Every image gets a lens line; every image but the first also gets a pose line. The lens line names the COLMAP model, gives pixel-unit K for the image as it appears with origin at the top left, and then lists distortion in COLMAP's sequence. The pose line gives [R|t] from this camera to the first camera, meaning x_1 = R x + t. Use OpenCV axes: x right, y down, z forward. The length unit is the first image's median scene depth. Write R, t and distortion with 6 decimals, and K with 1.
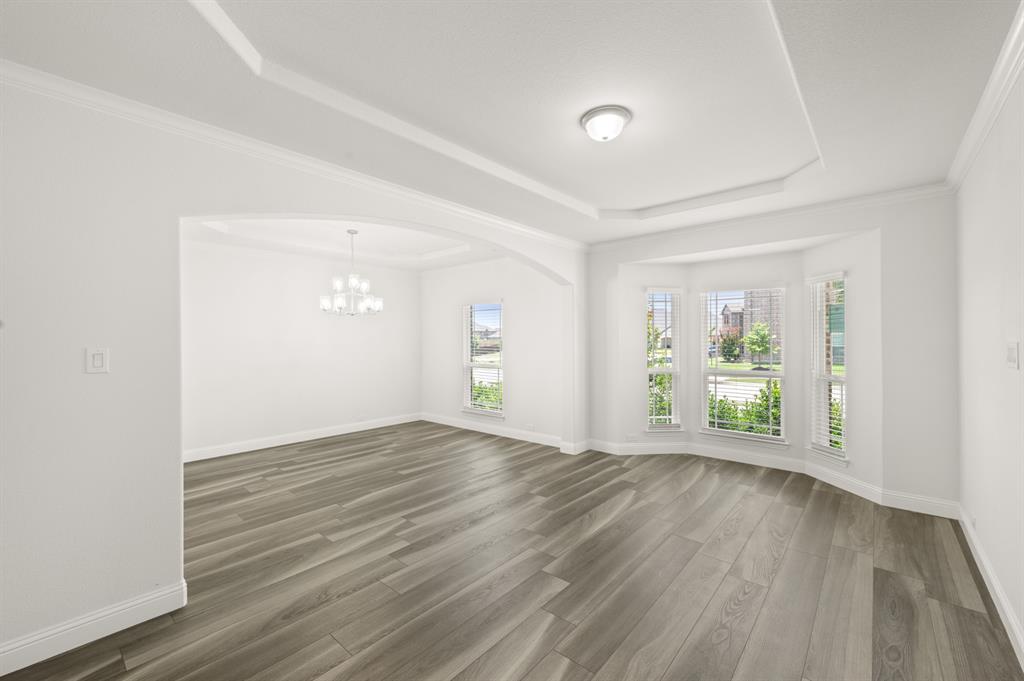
lens RADIAL K [[430.0, 0, 511.6], [0, 430.0, 339.5], [0, 0, 1]] dist [-0.000404, -0.000021]
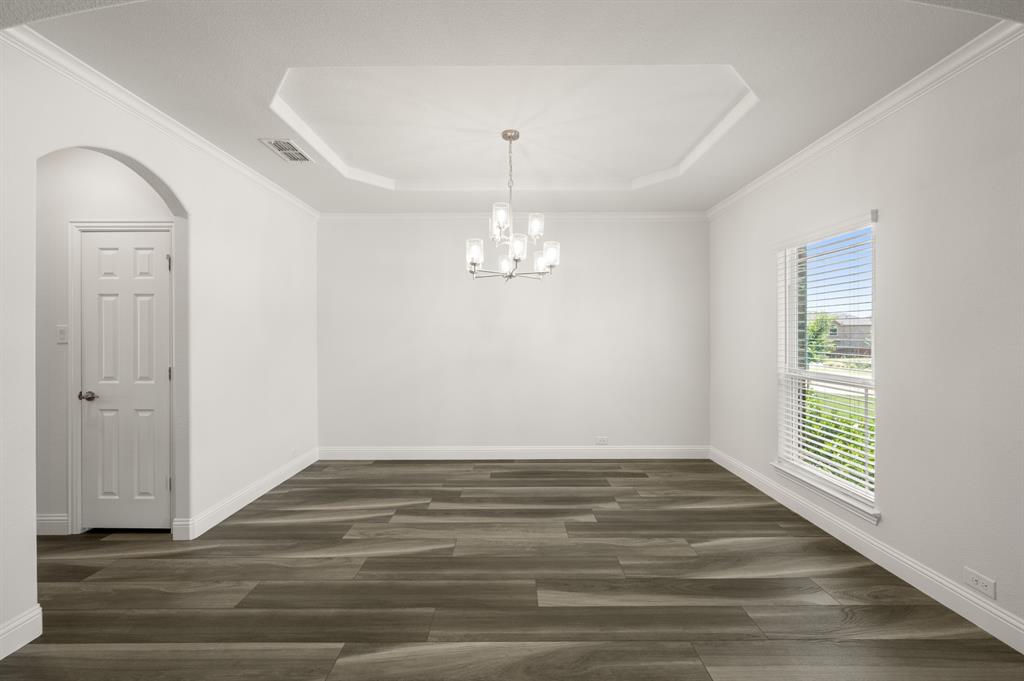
lens RADIAL K [[405.7, 0, 517.1], [0, 405.7, 334.9], [0, 0, 1]] dist [0.003987, 0.000021]
pose [[0.660299, 0.005505, -0.750983, 0.056152], [-0.004051, 0.999985, 0.003769, 0.020947], [0.750992, 0.000554, 0.660311, 0.665873]]
